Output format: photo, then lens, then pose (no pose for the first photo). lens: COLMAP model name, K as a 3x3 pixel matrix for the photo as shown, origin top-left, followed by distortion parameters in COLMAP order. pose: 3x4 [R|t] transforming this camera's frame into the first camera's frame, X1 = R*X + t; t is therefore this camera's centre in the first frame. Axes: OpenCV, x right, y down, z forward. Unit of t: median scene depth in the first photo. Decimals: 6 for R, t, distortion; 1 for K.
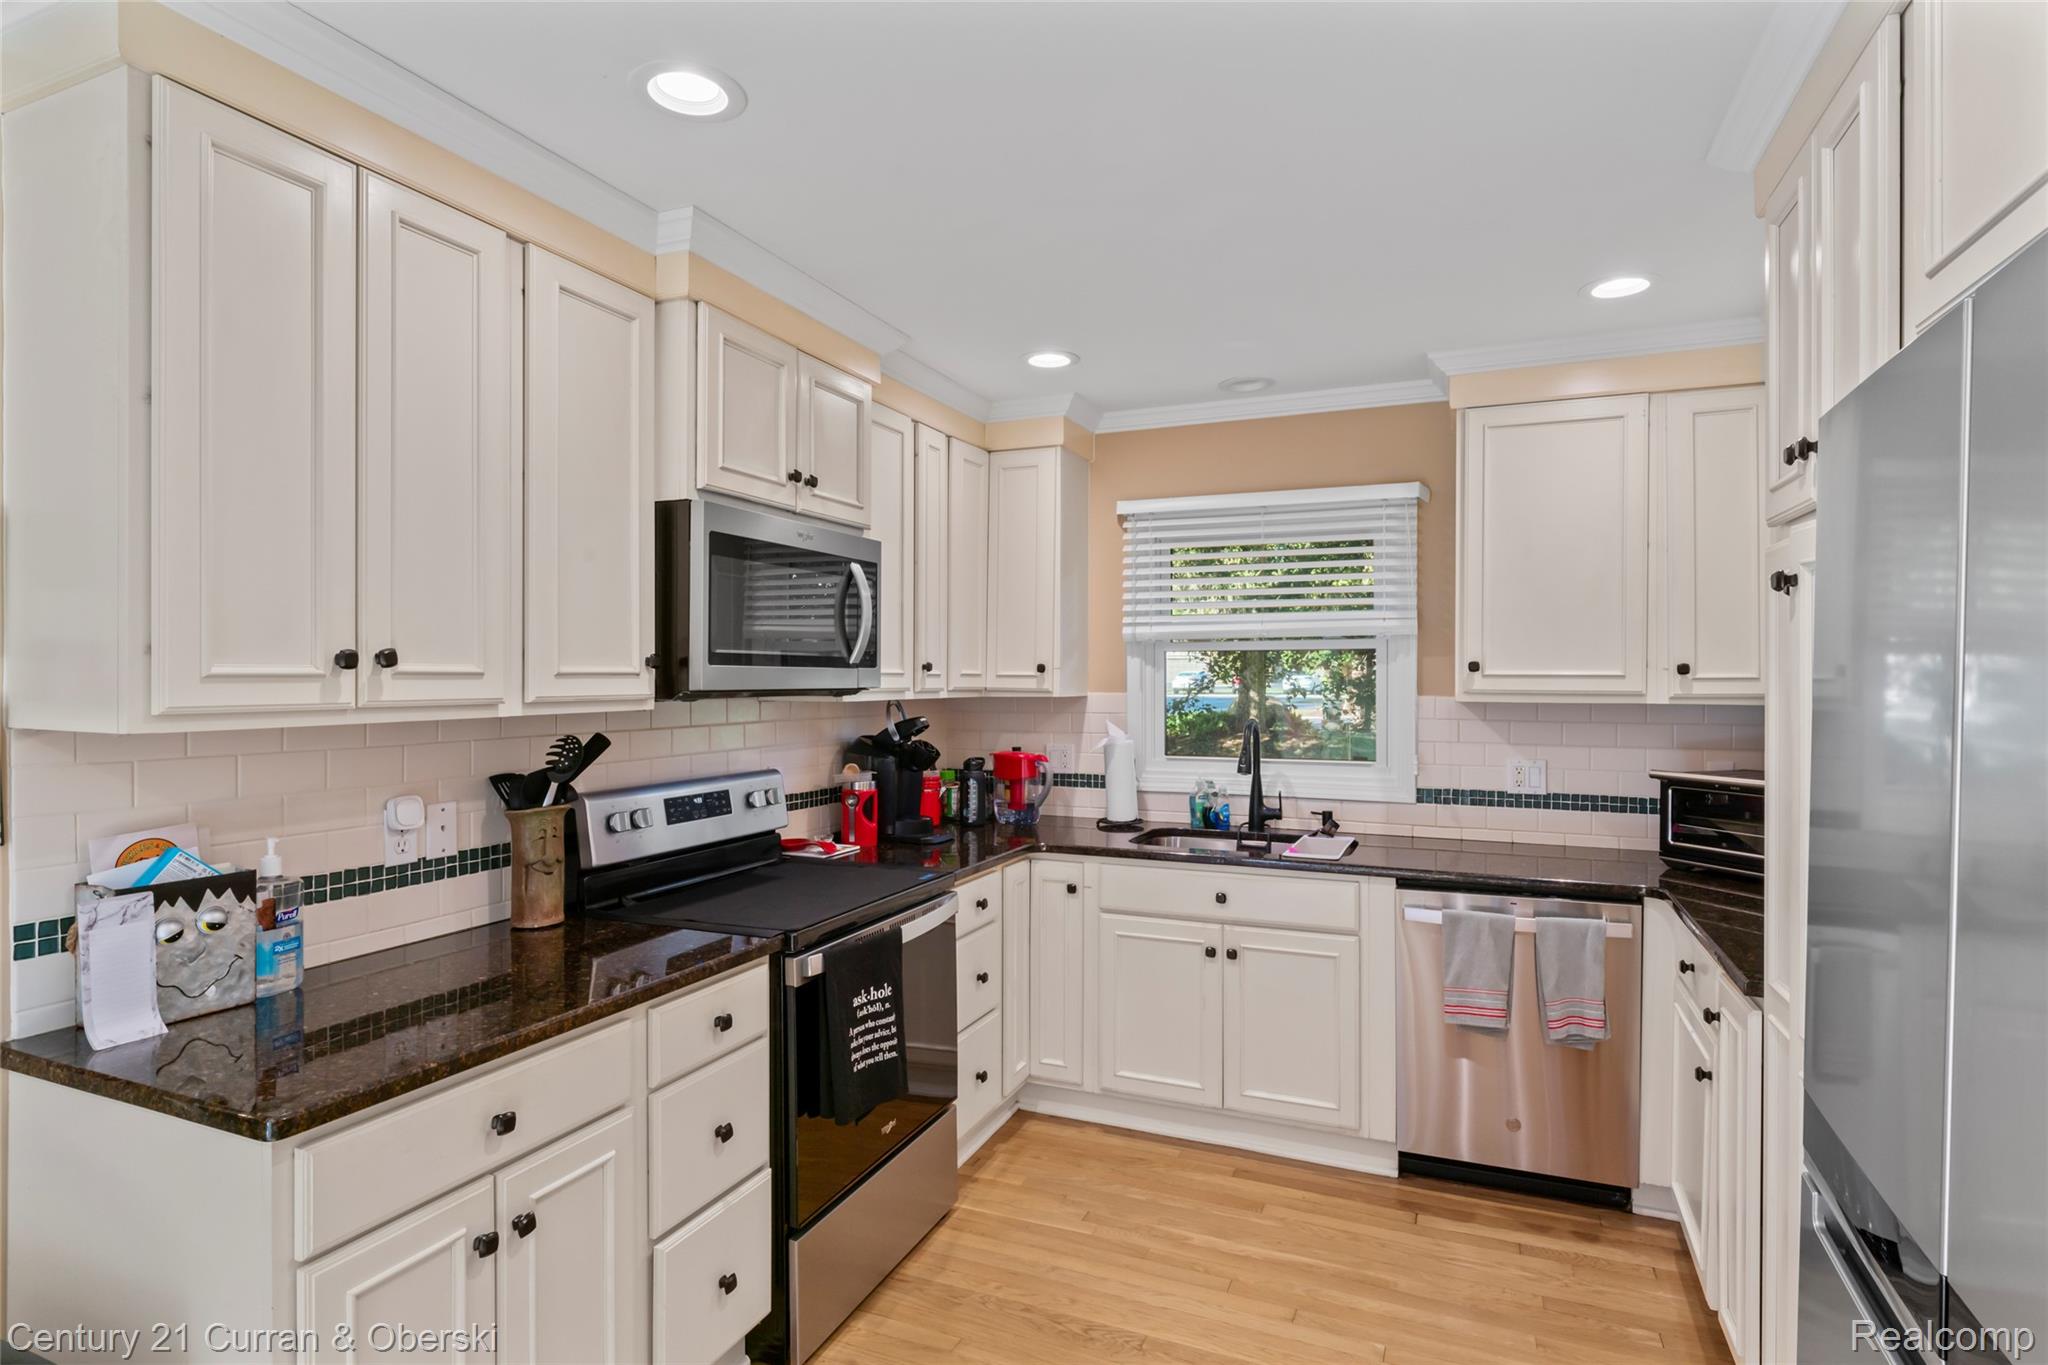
lens RADIAL K [[1065.1, 0, 1017.3], [0, 1065.1, 682.3], [0, 0, 1]] dist [0.001835, -0.001281]
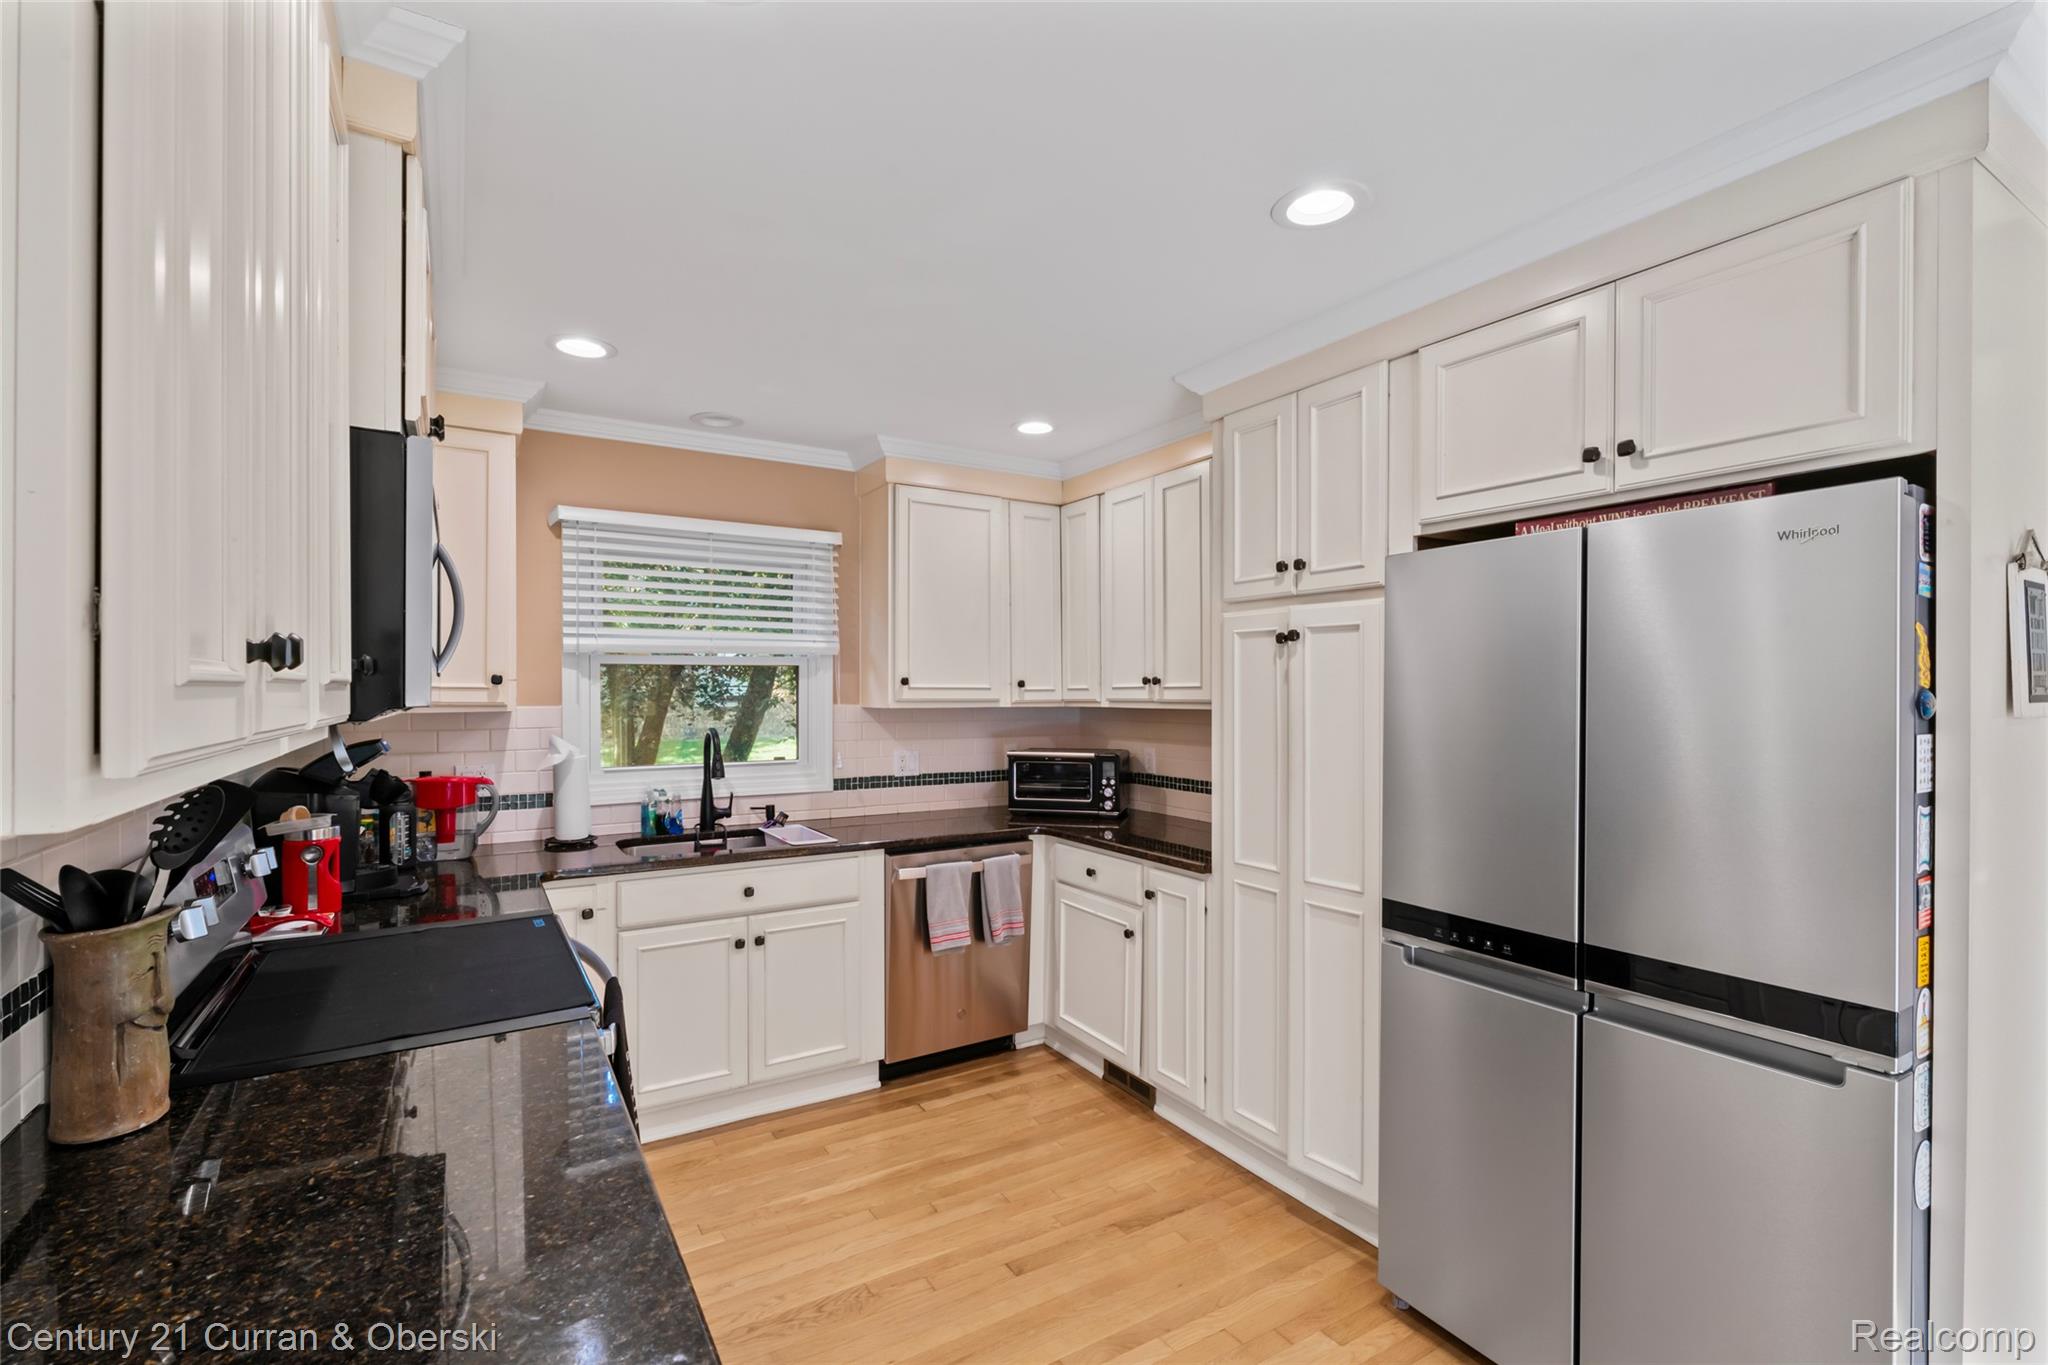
lens RADIAL K [[908.4, 0, 1018.7], [0, 908.4, 696.1], [0, 0, 1]] dist [-0.001504, 0.000263]
pose [[0.577689, -0.006672, 0.816230, -0.409827], [0.006066, 0.999974, 0.003880, 0.000324], [-0.816234, 0.002710, 0.577715, 0.239975]]
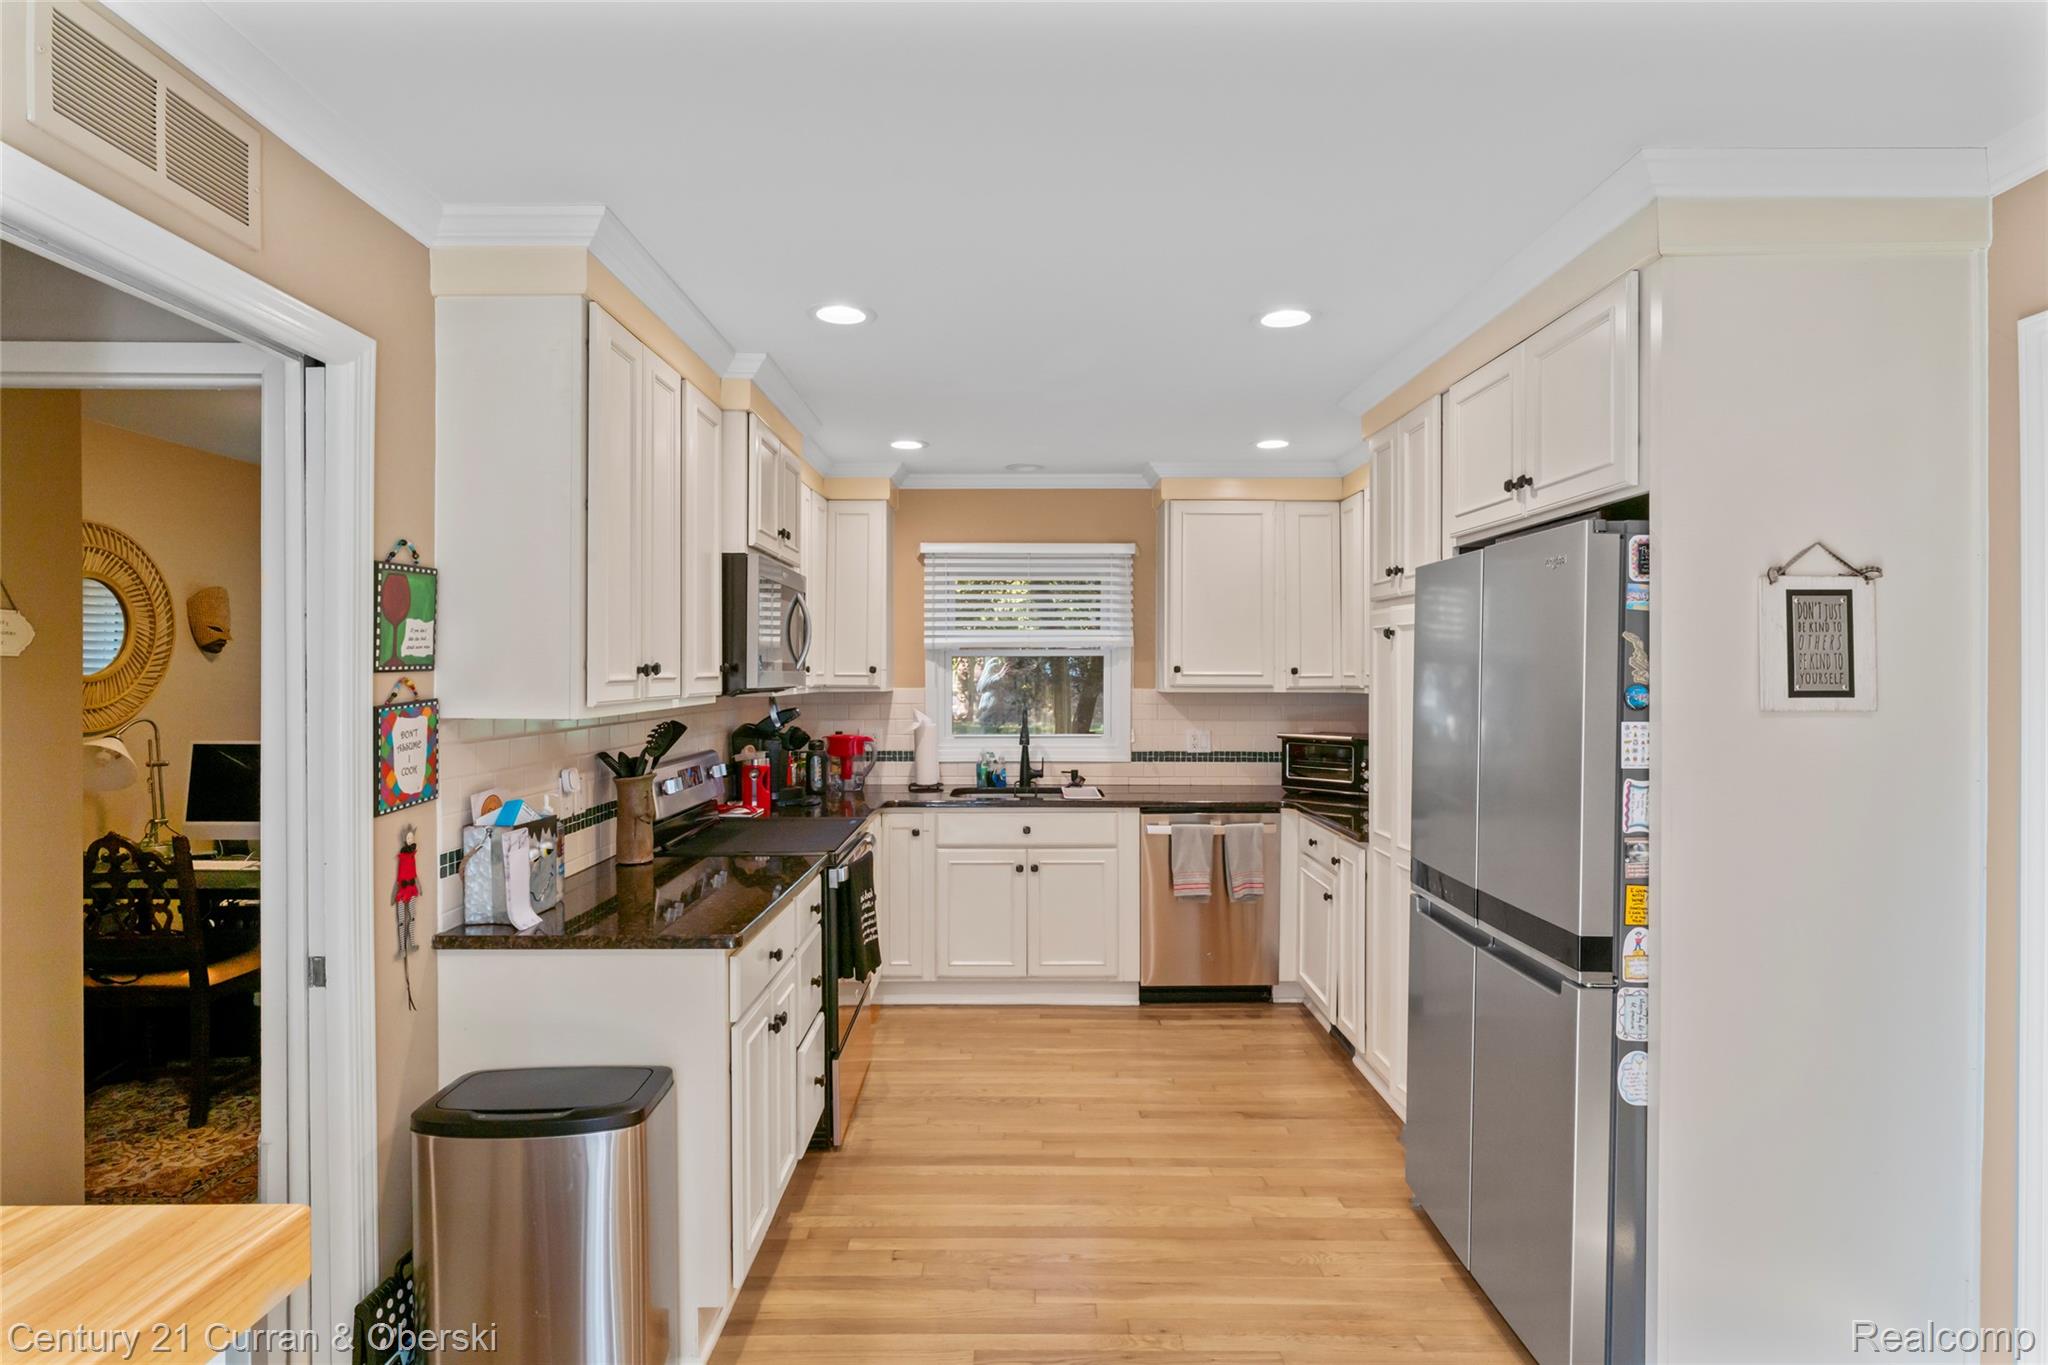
lens RADIAL K [[1065.1, 0, 1019.5], [0, 1065.1, 678.7], [0, 0, 1]] dist [0.001835, -0.001281]
pose [[0.918229, -0.004334, 0.396026, -0.390324], [0.003693, 0.999990, 0.002381, -0.005585], [-0.396033, -0.000724, 0.918236, -0.320339]]
